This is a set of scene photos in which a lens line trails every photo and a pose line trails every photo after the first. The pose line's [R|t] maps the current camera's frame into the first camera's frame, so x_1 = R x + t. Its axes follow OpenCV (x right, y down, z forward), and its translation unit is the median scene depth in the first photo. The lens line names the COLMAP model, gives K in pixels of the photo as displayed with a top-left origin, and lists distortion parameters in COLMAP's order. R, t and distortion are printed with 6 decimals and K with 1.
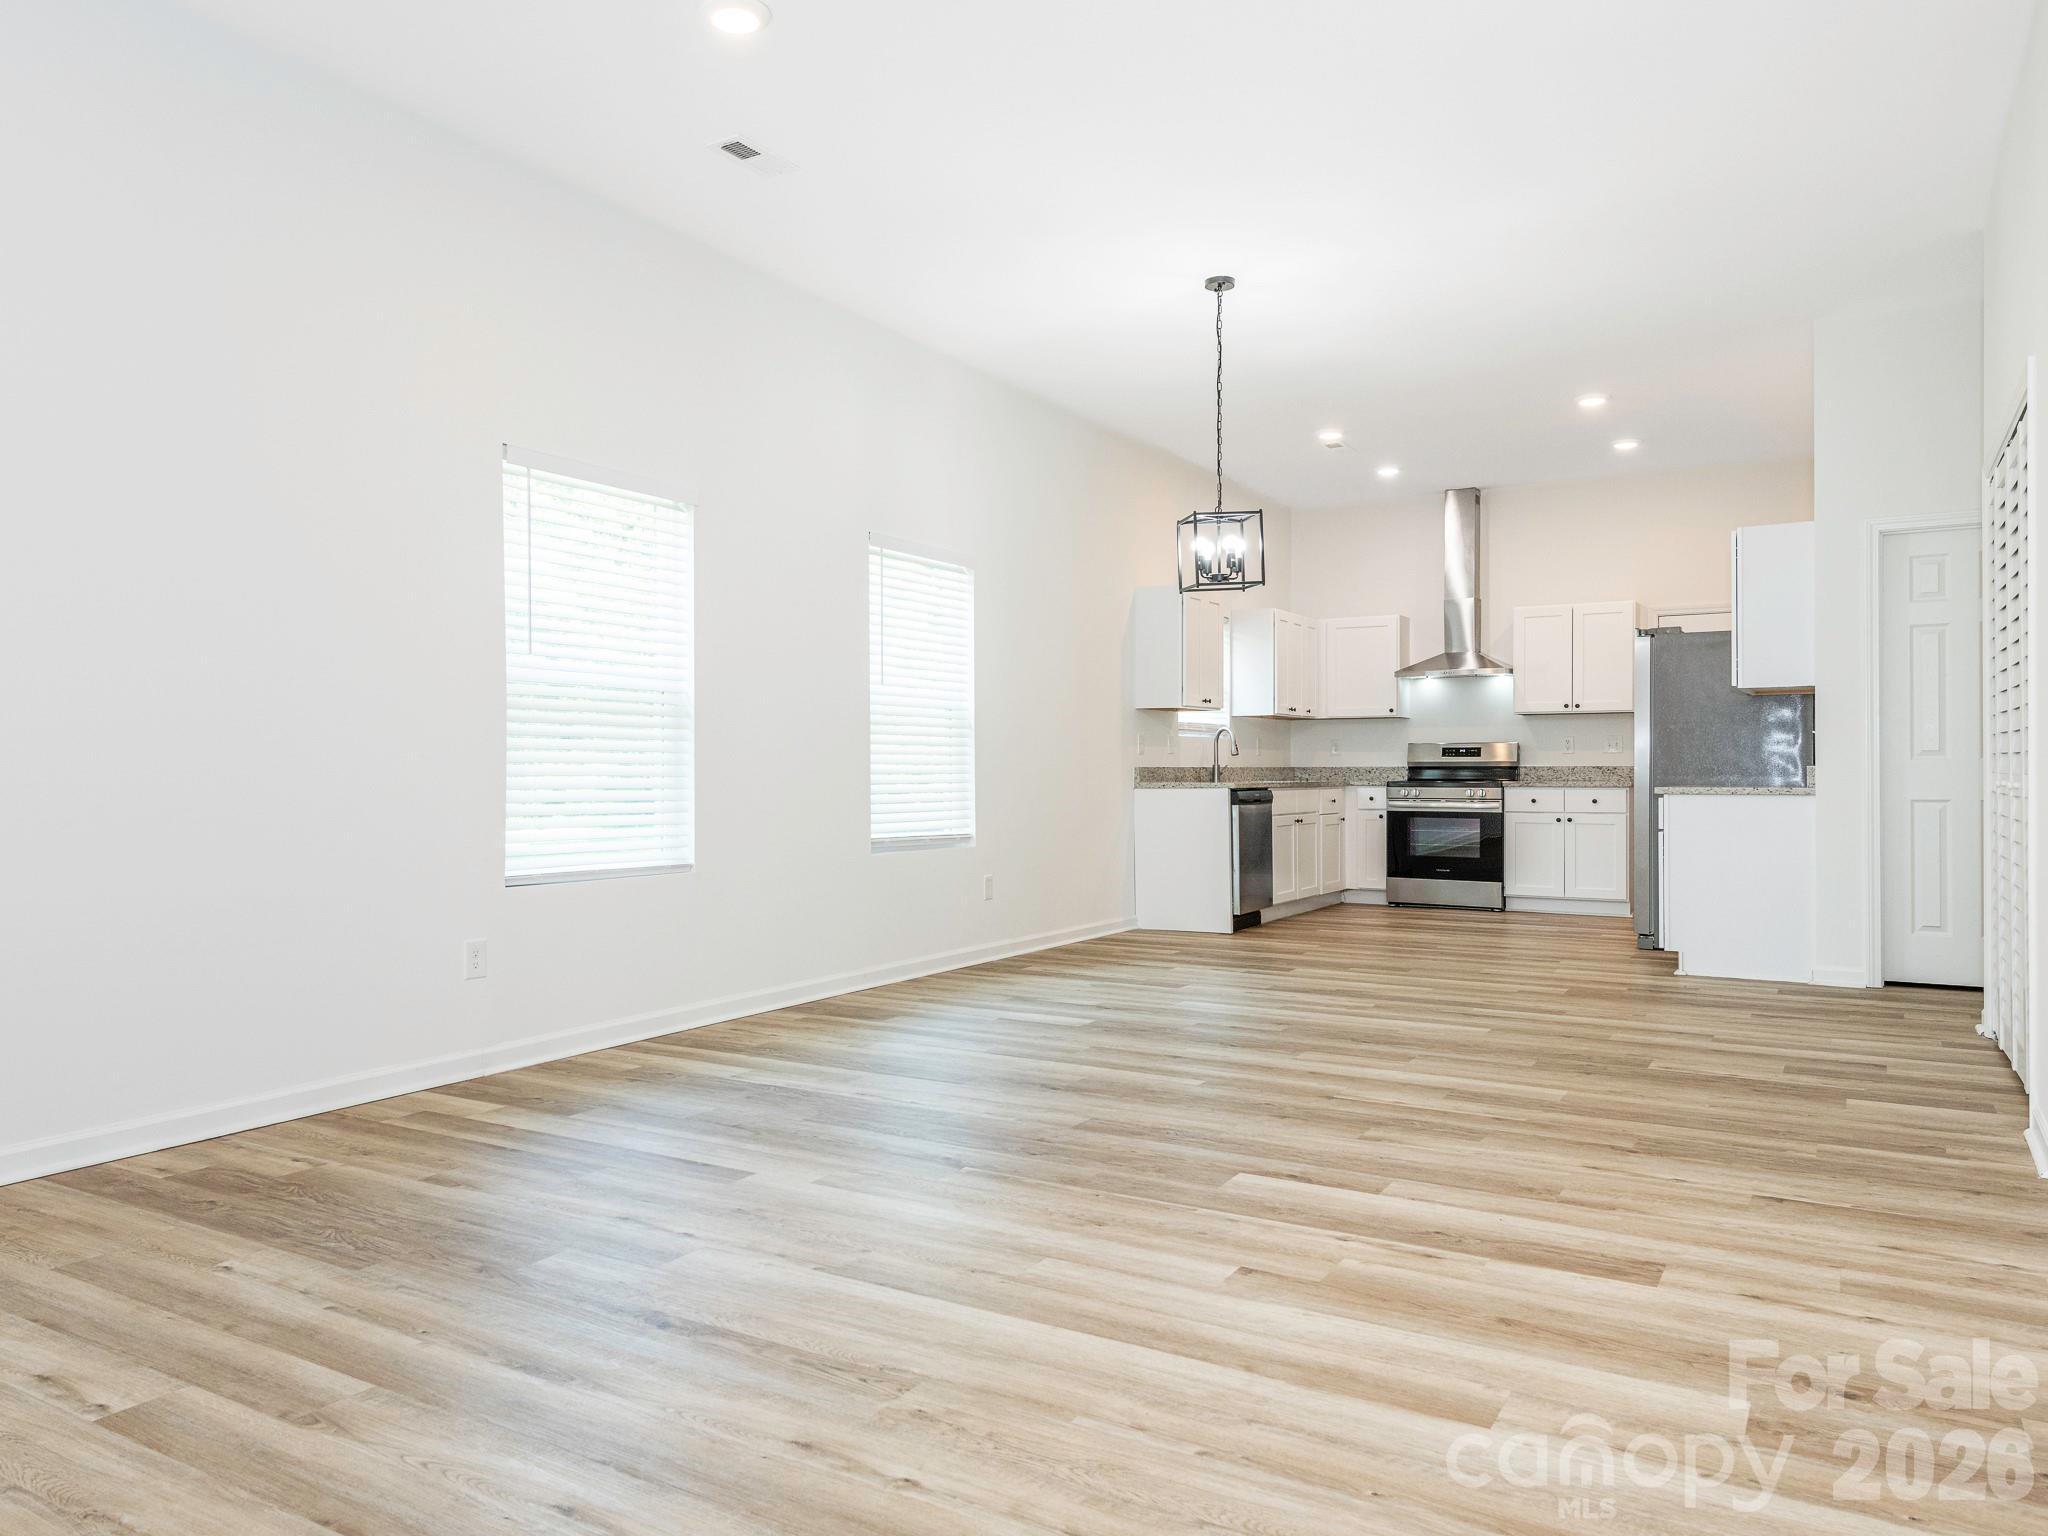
lens RADIAL K [[1446.0, 0, 896.0], [0, 1446.0, 757.6], [0, 0, 1]] dist [0.037234, -0.027823]
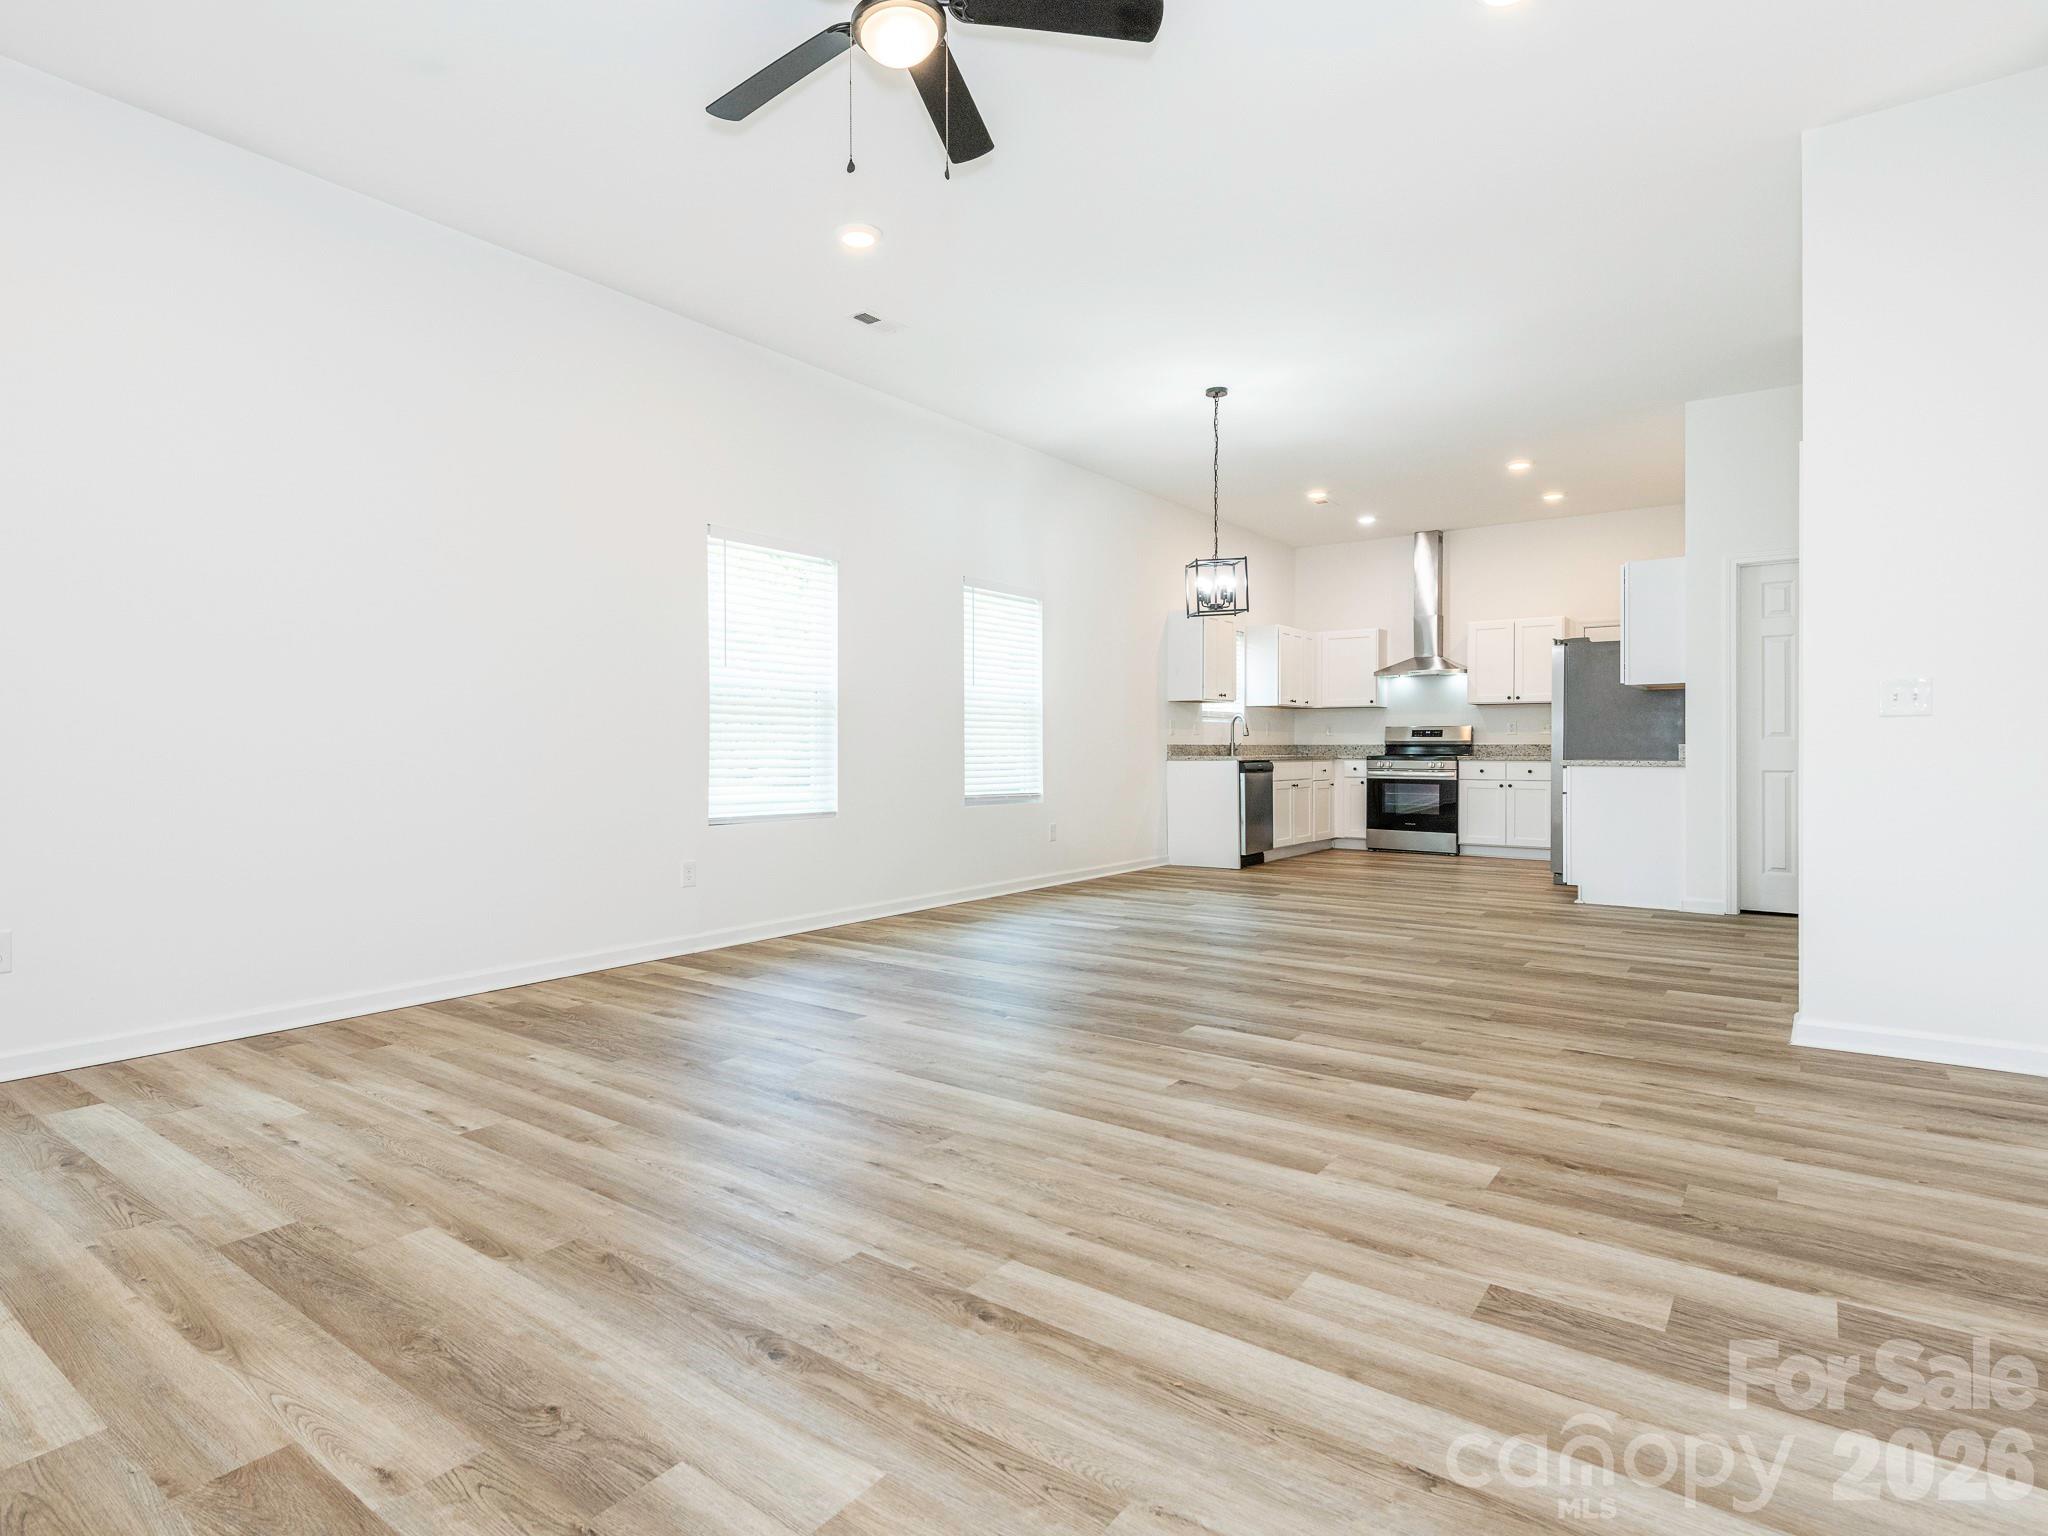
lens RADIAL K [[1105.7, 0, 884.1], [0, 1105.7, 743.1], [0, 0, 1]] dist [0.020046, -0.011957]
pose [[0.993421, 0.001531, -0.114506, 0.043313], [-0.000803, 0.999979, 0.006406, -0.002322], [0.114513, -0.006272, 0.993402, -0.111505]]
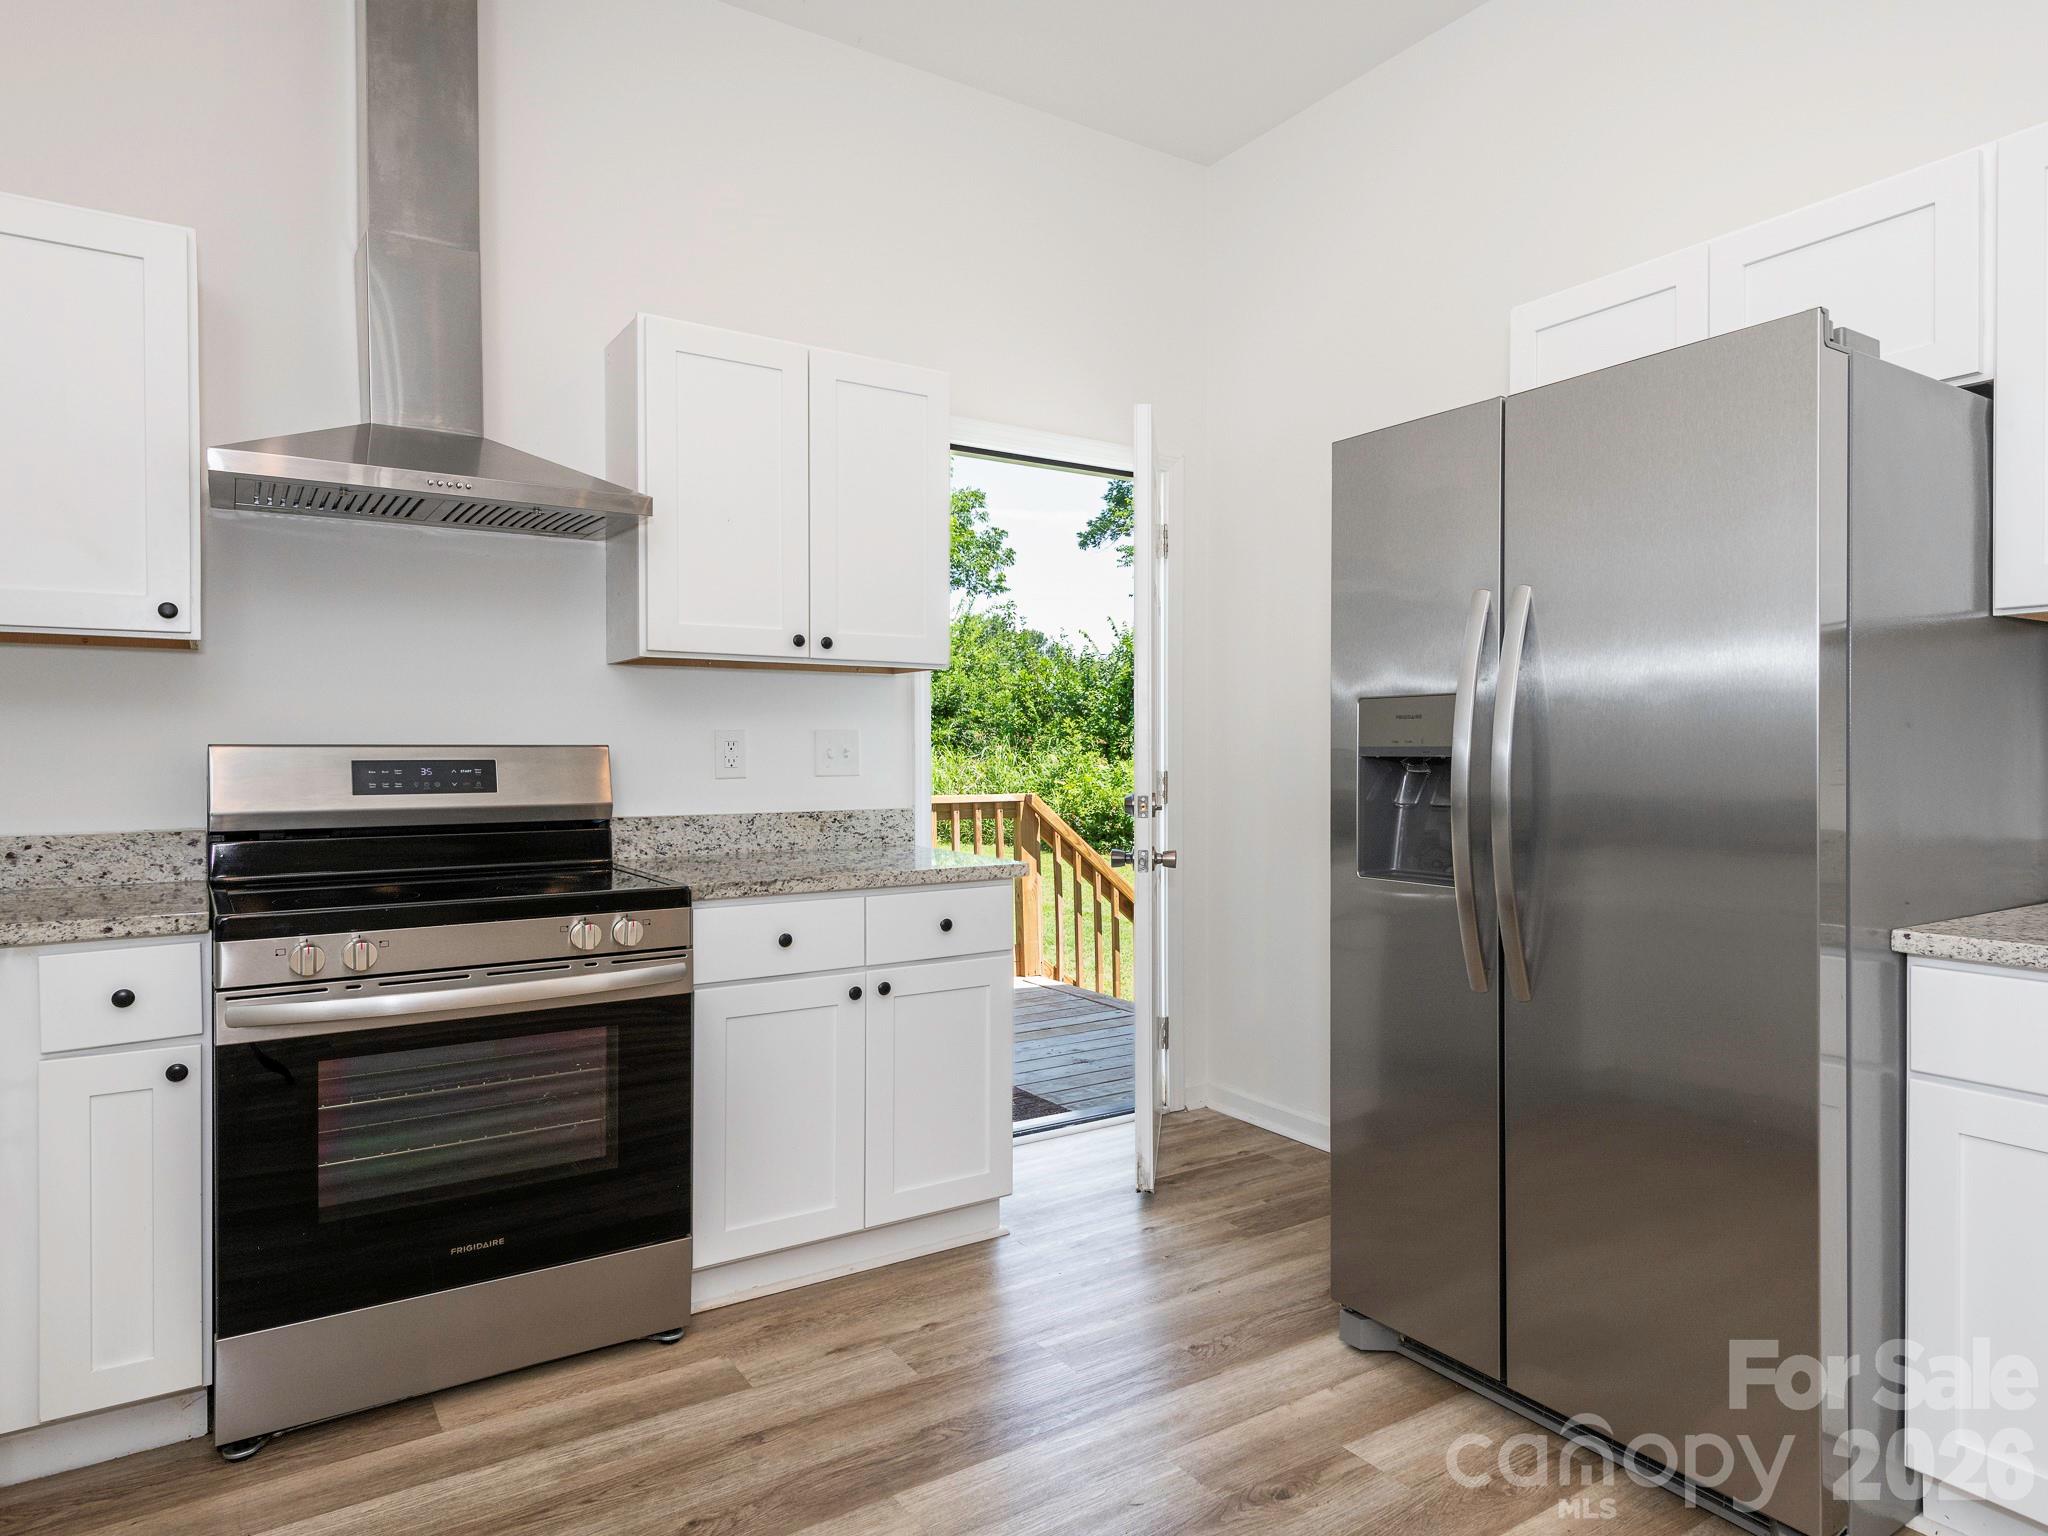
lens RADIAL K [[1230.6, 0, 1055.6], [0, 1230.6, 763.6], [0, 0, 1]] dist [0.017479, -0.006222]
pose [[0.357110, -0.008674, 0.934022, 0.471610], [-0.004892, 0.999926, 0.011157, -0.023253], [-0.934049, -0.008553, 0.357041, 1.864858]]
